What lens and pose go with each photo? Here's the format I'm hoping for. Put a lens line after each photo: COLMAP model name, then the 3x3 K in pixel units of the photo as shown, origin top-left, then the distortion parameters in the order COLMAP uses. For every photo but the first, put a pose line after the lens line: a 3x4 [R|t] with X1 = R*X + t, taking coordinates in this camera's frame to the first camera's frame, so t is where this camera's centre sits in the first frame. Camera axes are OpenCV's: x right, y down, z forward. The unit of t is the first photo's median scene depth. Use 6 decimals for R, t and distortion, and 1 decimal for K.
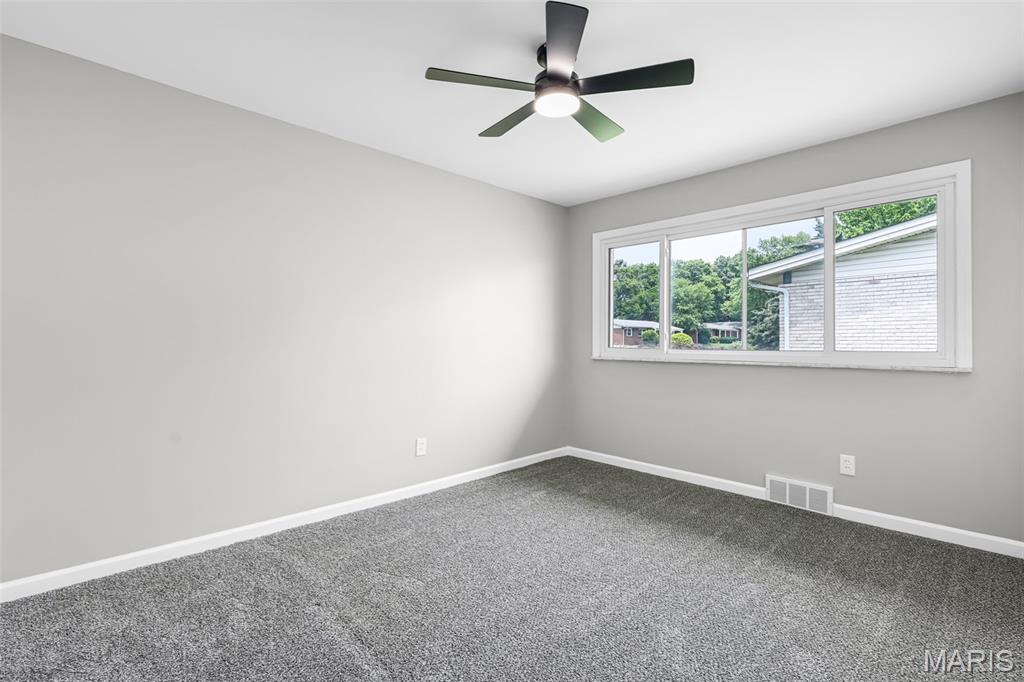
lens RADIAL K [[483.9, 0, 535.2], [0, 483.9, 339.1], [0, 0, 1]] dist [0.000926, 0.003084]
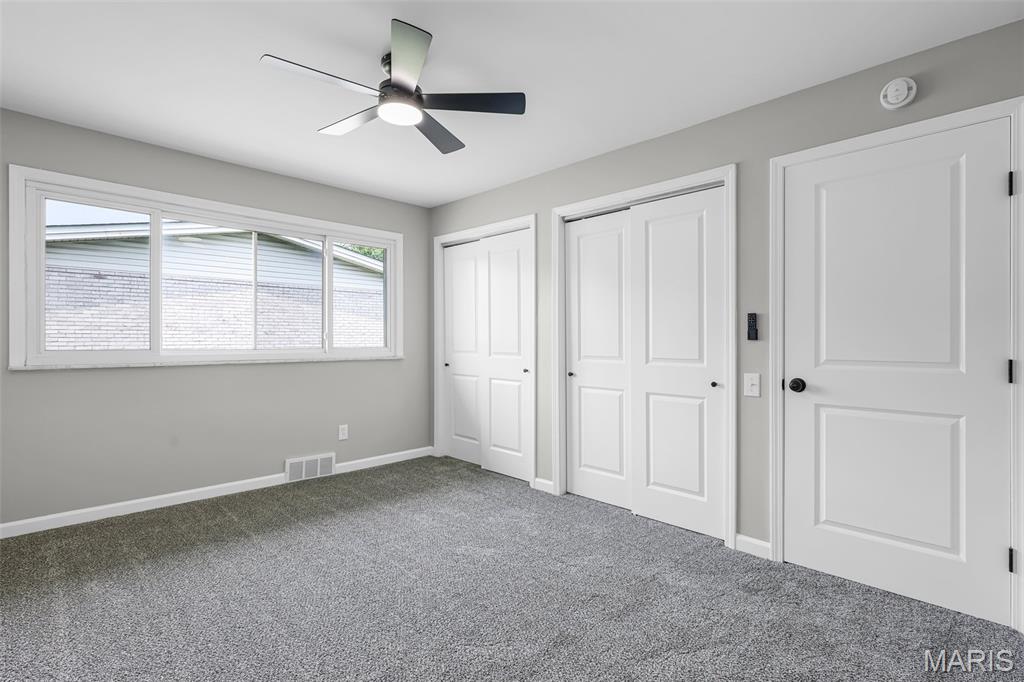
lens RADIAL K [[483.9, 0, 504.1], [0, 483.9, 338.3], [0, 0, 1]] dist [0.000926, 0.003084]
pose [[0.014643, 0.000711, 0.999893, -0.562635], [-0.007023, 0.999975, -0.000608, -0.003273], [-0.999868, -0.007013, 0.014648, 0.432918]]
